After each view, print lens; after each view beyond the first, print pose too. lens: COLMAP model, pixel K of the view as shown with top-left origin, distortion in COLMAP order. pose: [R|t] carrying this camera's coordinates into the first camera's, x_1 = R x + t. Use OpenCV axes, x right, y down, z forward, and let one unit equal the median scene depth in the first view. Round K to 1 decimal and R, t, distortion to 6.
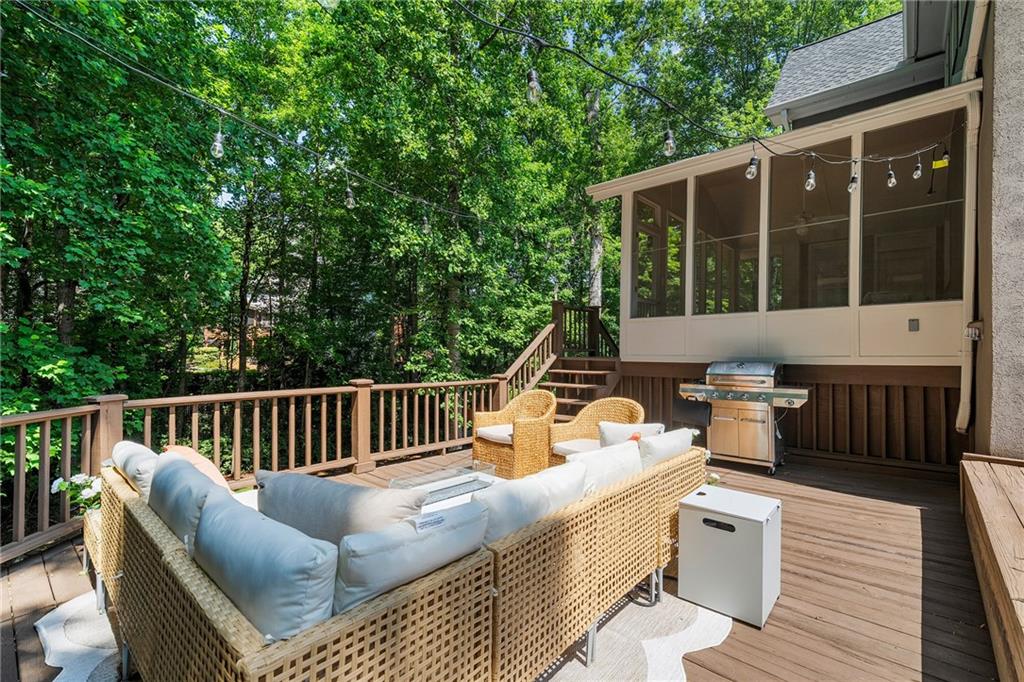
lens RADIAL K [[456.4, 0, 509.9], [0, 456.4, 341.7], [0, 0, 1]] dist [0.002613, 0.000165]
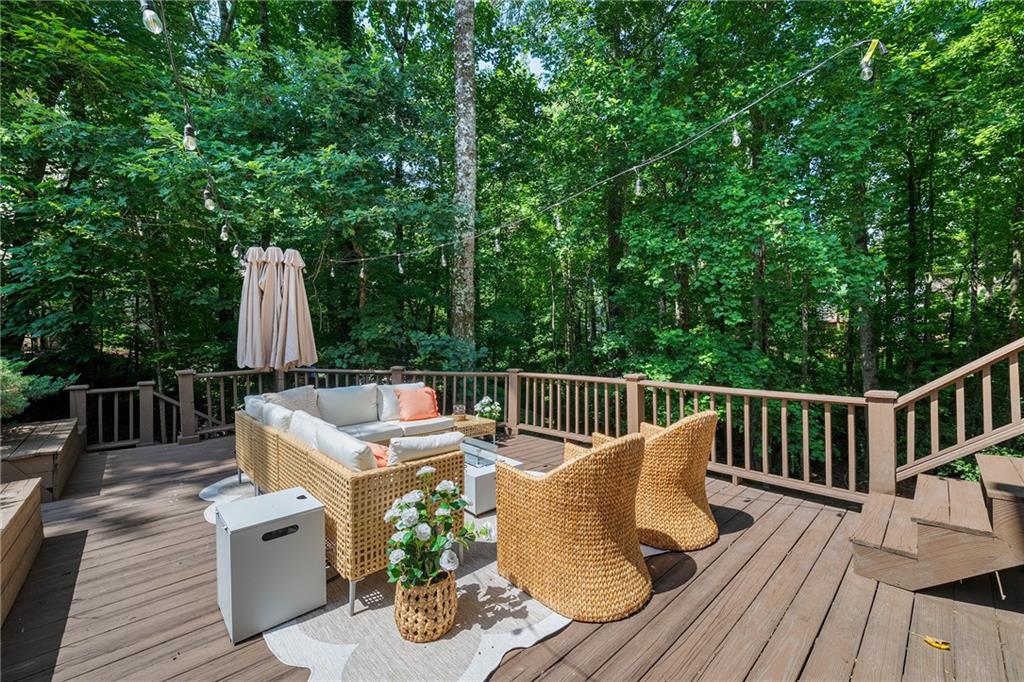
lens RADIAL K [[406.9, 0, 509.8], [0, 406.9, 345.0], [0, 0, 1]] dist [0.001876, 0.000078]
pose [[-0.092150, -0.017008, -0.995600, 0.748248], [0.002848, 0.999846, -0.017344, 0.040596], [0.995741, -0.004433, -0.092087, 0.952405]]
